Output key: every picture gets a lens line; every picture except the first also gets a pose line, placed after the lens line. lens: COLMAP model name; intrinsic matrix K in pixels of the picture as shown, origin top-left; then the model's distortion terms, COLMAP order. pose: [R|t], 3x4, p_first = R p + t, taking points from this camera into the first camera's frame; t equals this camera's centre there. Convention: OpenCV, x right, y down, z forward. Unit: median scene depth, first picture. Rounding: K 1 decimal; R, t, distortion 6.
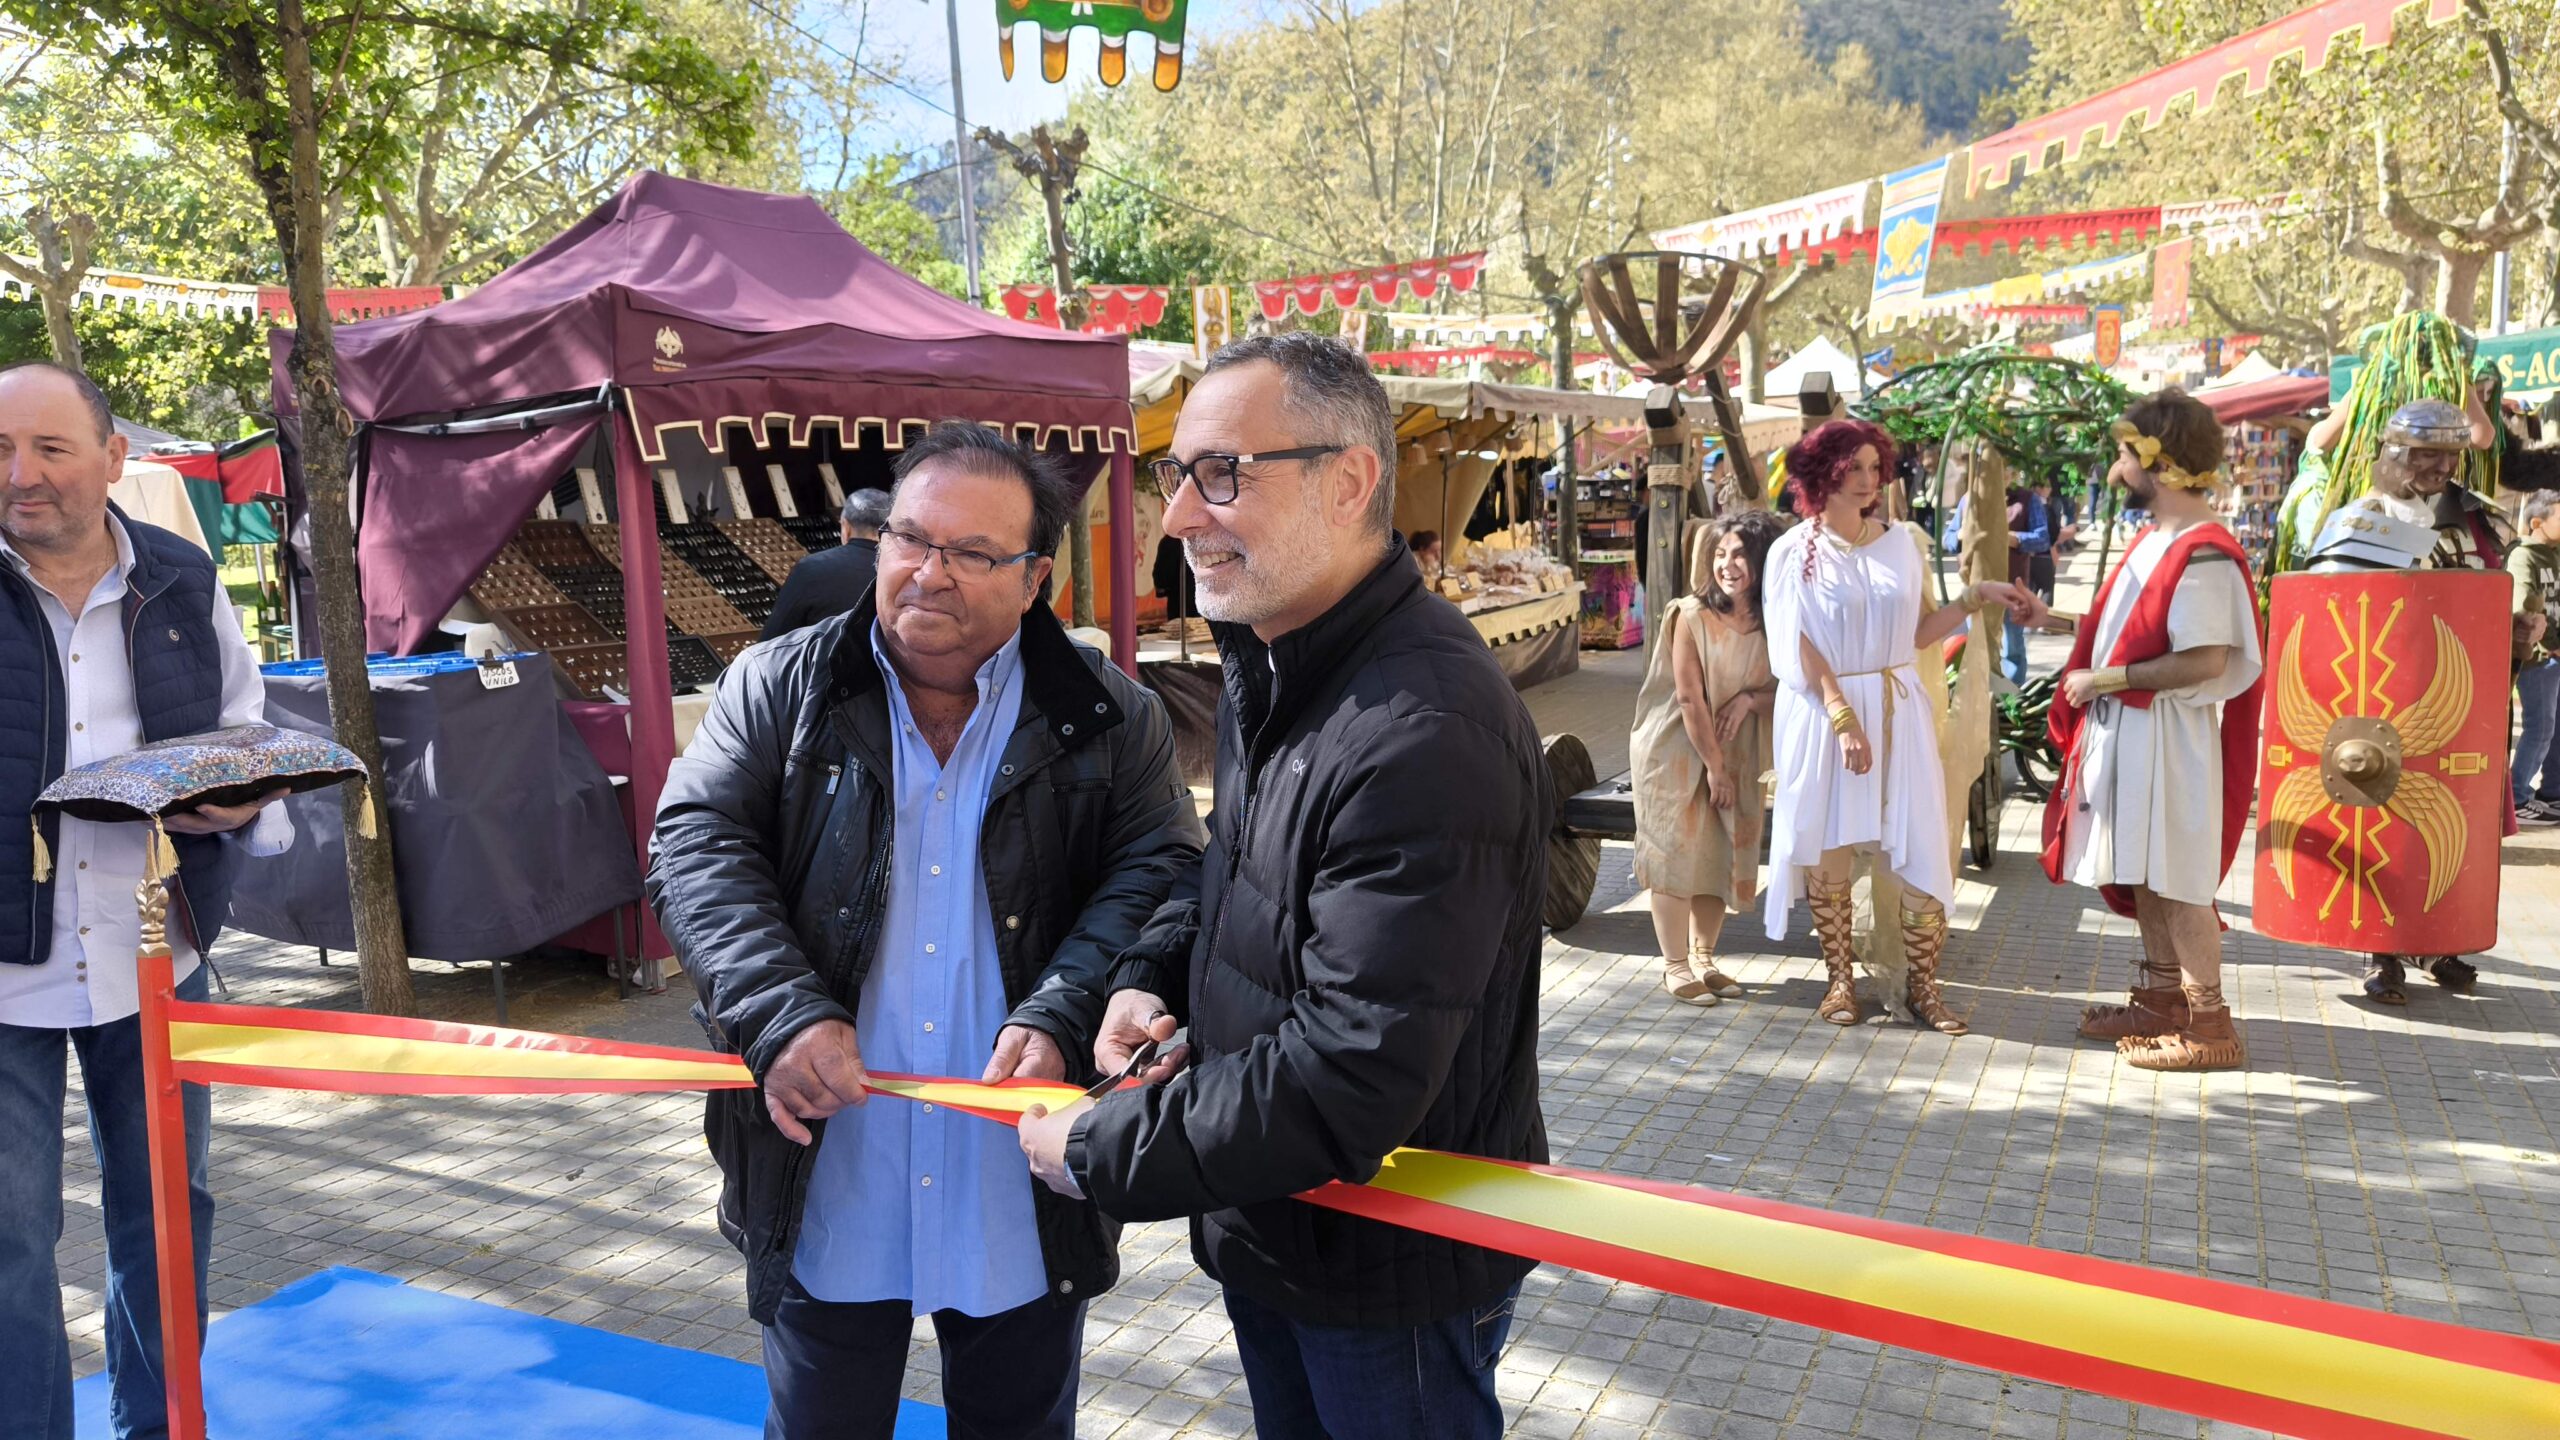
lens RADIAL K [[1842.3, 0, 1283.6], [0, 1842.3, 658.8], [0, 0, 1]] dist [0.033631, 0.000666]
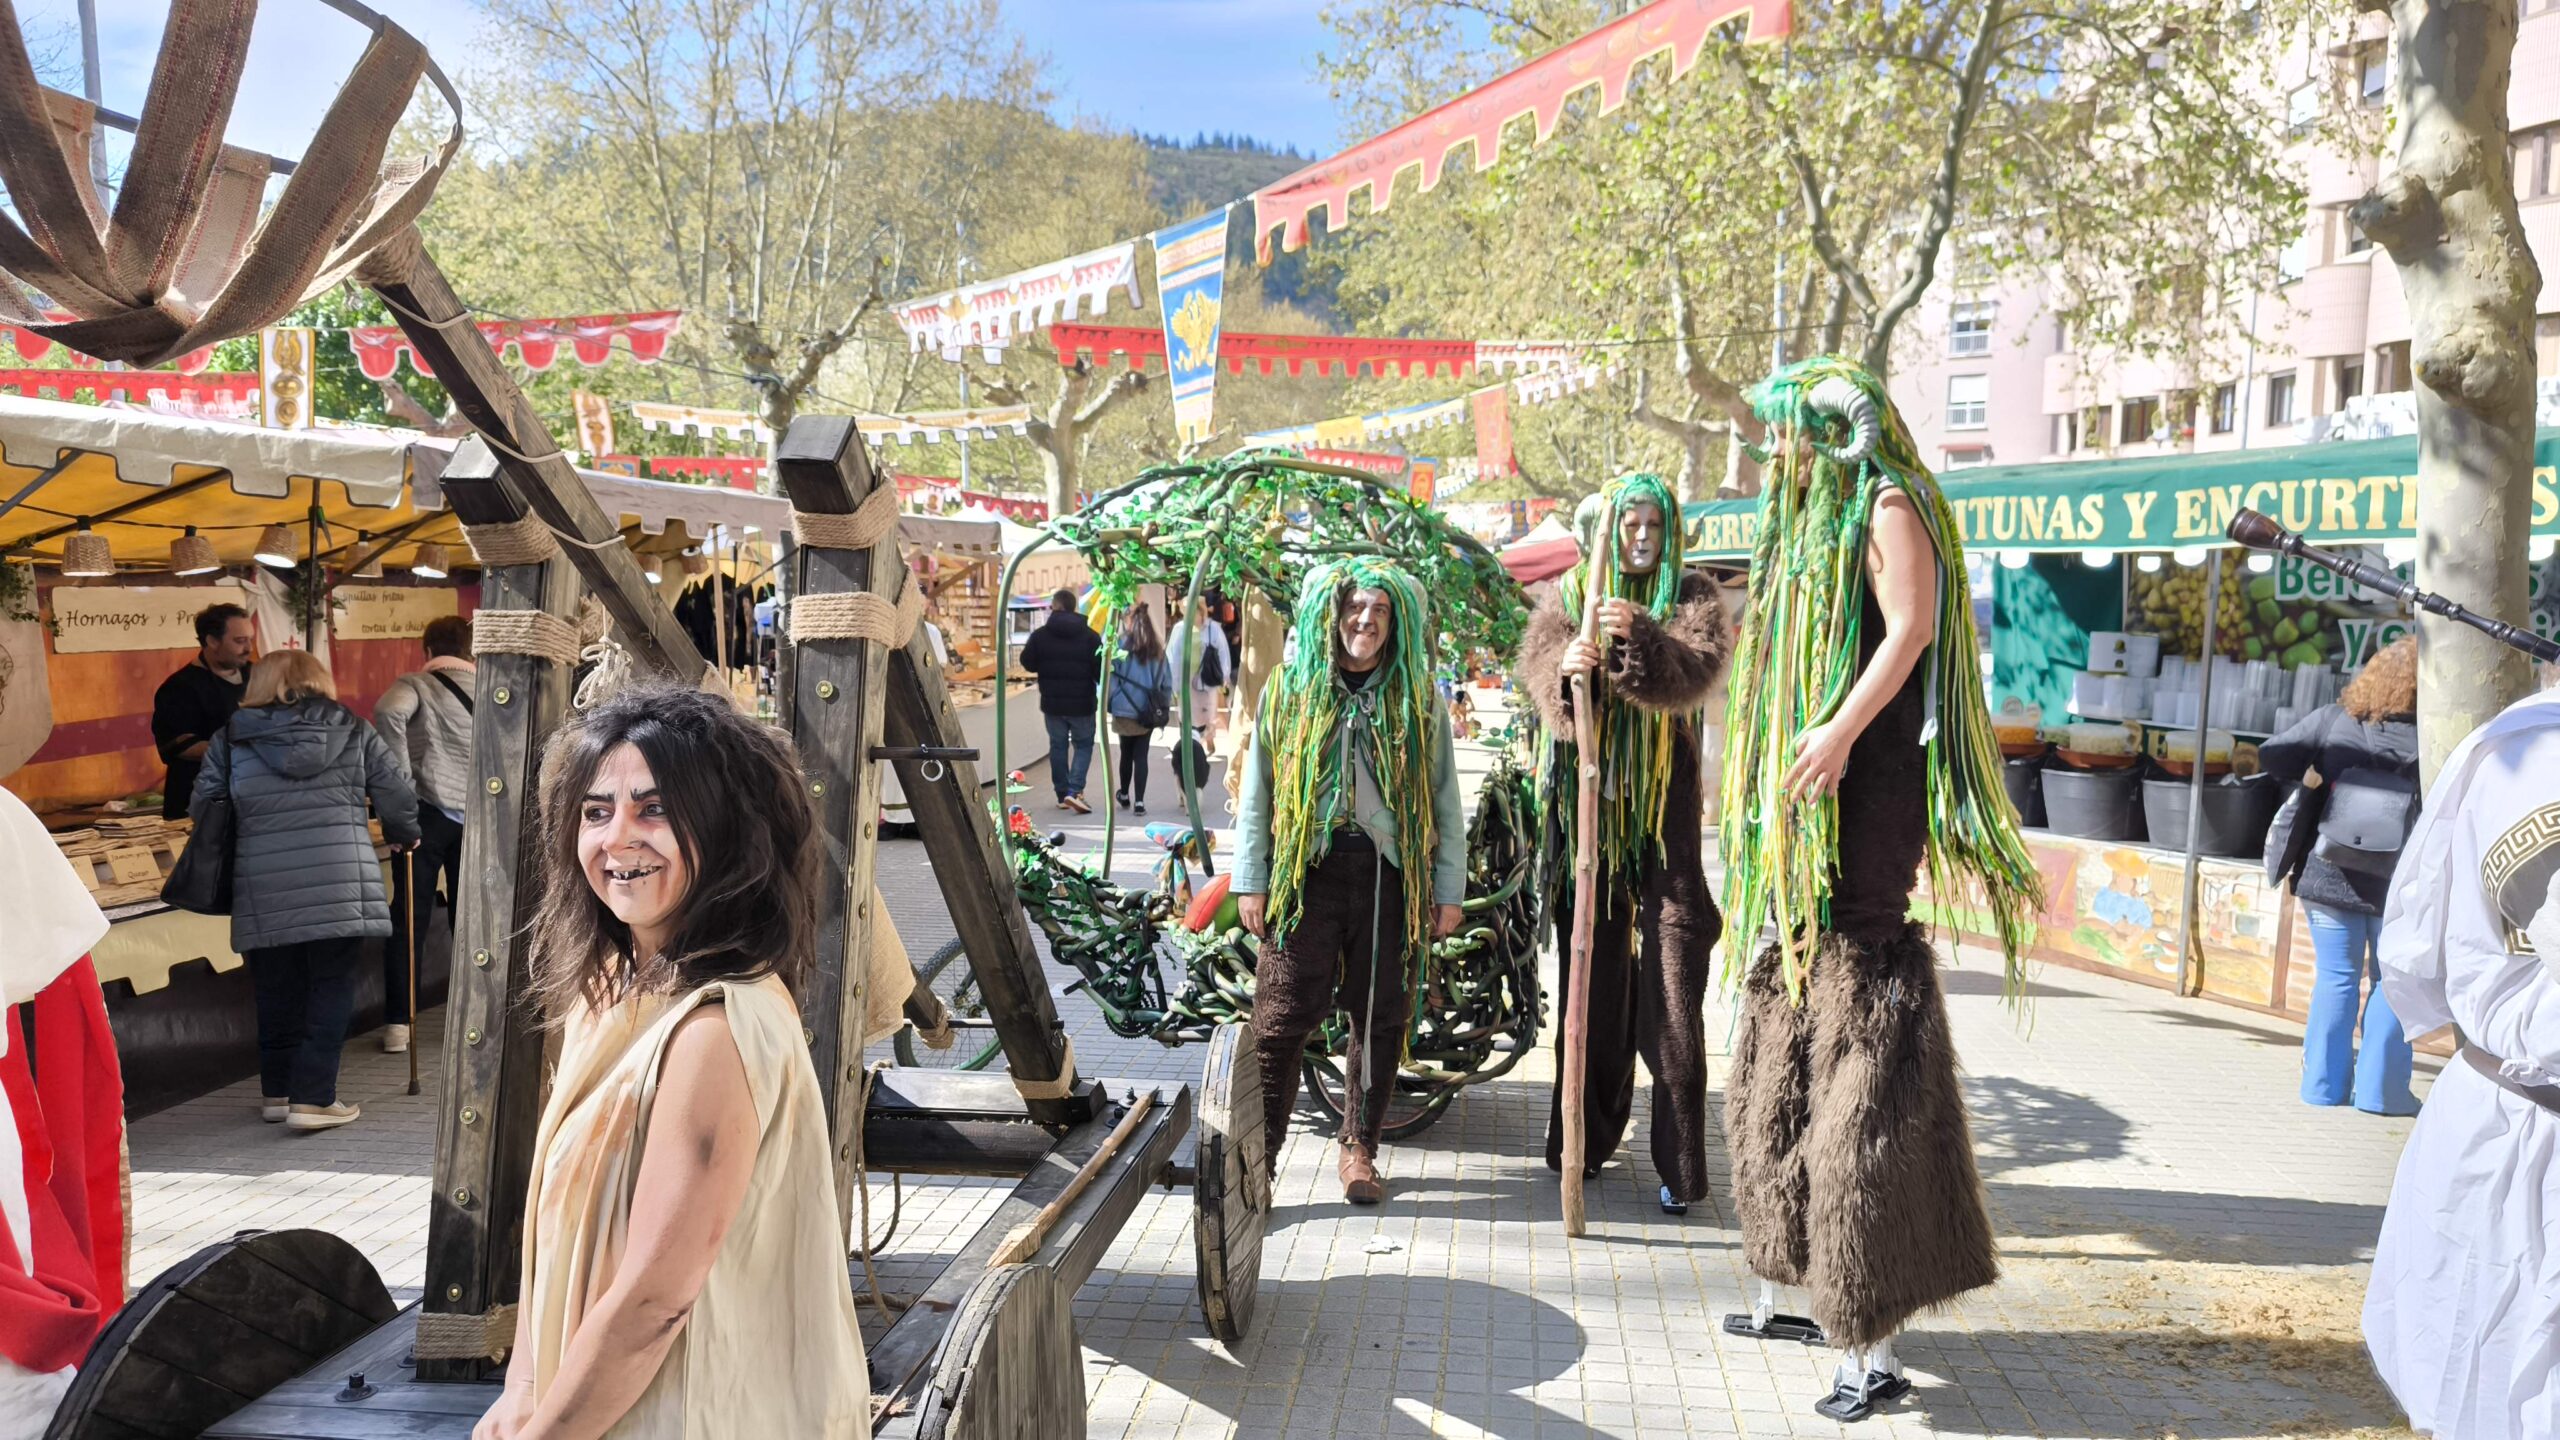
lens RADIAL K [[1842.3, 0, 1279.9], [0, 1842.3, 717.2], [0, 0, 1]] dist [0.033631, 0.000666]
pose [[0.943192, 0.016360, 0.331844, 0.094120], [-0.003559, 0.999227, -0.039145, -0.024989], [-0.332228, 0.035740, 0.942522, 0.208484]]
